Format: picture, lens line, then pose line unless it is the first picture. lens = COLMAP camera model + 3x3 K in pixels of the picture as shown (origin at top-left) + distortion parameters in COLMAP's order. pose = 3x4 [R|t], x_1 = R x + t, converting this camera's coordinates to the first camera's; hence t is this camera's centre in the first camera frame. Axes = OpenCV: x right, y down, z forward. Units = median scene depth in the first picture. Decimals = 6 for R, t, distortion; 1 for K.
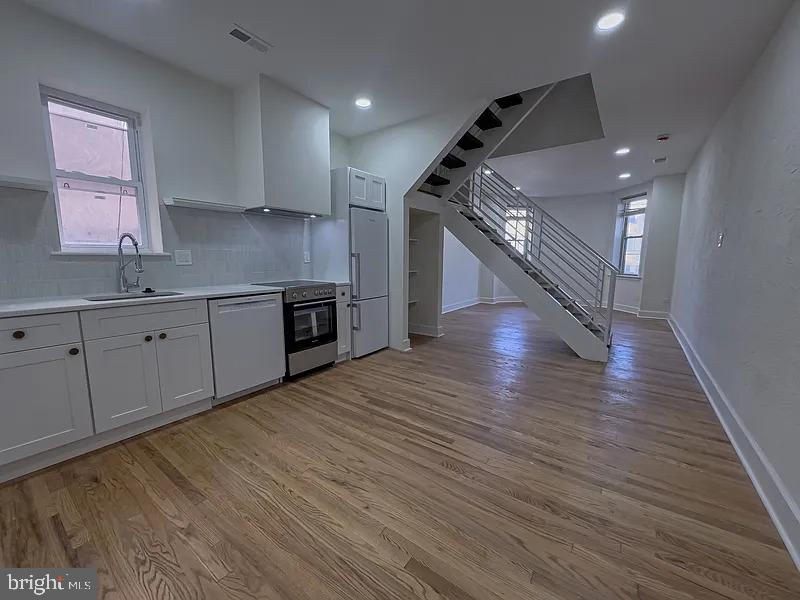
lens RADIAL K [[319.1, 0, 400.0], [0, 319.1, 300.0], [0, 0, 1]] dist [-0.001498, -0.000290]
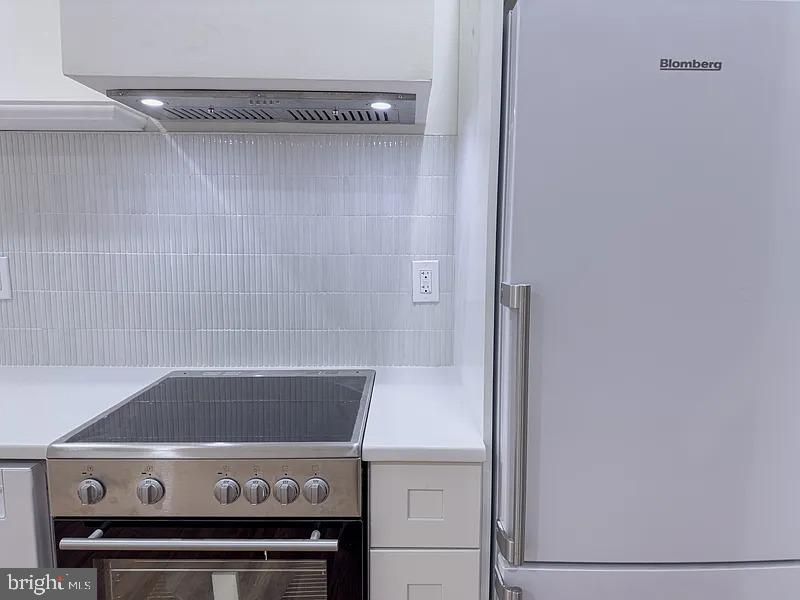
lens RADIAL K [[574.4, 0, 412.0], [0, 574.4, 298.7], [0, 0, 1]] dist [0.001108, -0.001033]
pose [[0.600091, 0.095677, -0.794189, 0.071319], [-0.113964, 0.992920, 0.033507, -0.160247], [0.791772, 0.070402, 0.606746, 0.864074]]
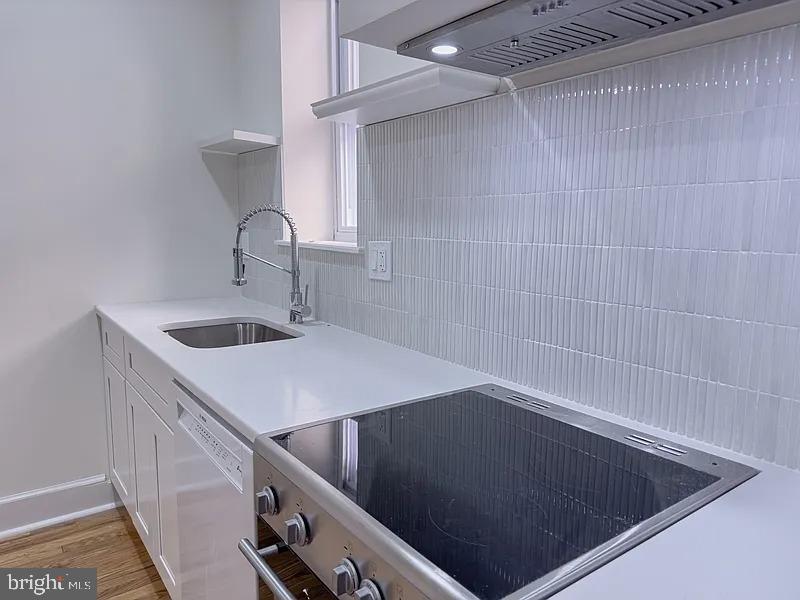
lens RADIAL K [[559.2, 0, 400.0], [0, 559.2, 300.0], [0, 0, 1]] dist [0.077122, -0.092380]
pose [[-0.311787, 0.122326, -0.942245, -0.057566], [-0.142322, 0.974477, 0.173605, -0.178318], [0.939432, 0.188230, -0.286420, 1.064832]]
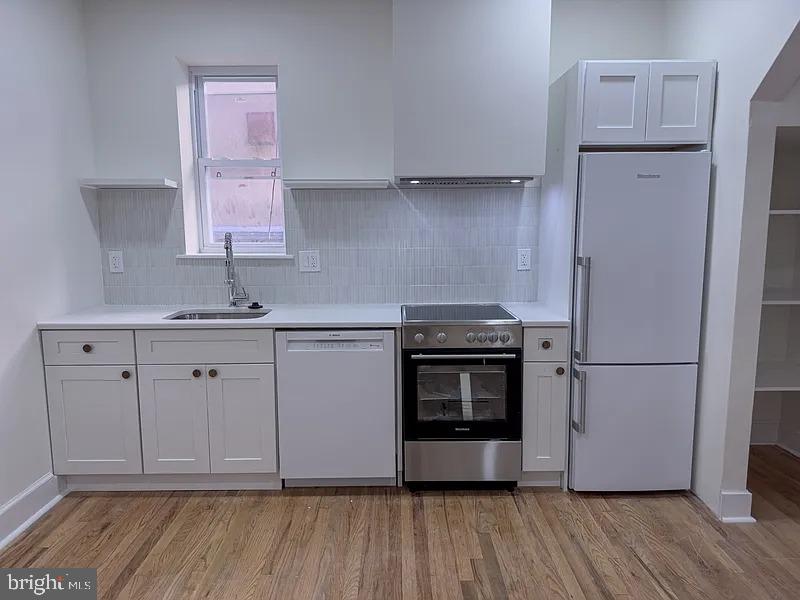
lens RADIAL K [[559.2, 0, 400.0], [0, 559.2, 300.0], [0, 0, 1]] dist [0.077122, -0.092380]
pose [[0.588410, 0.099949, -0.802361, 0.376436], [-0.100417, 0.993681, 0.050141, -0.113101], [0.802303, 0.051067, 0.594729, 0.378476]]
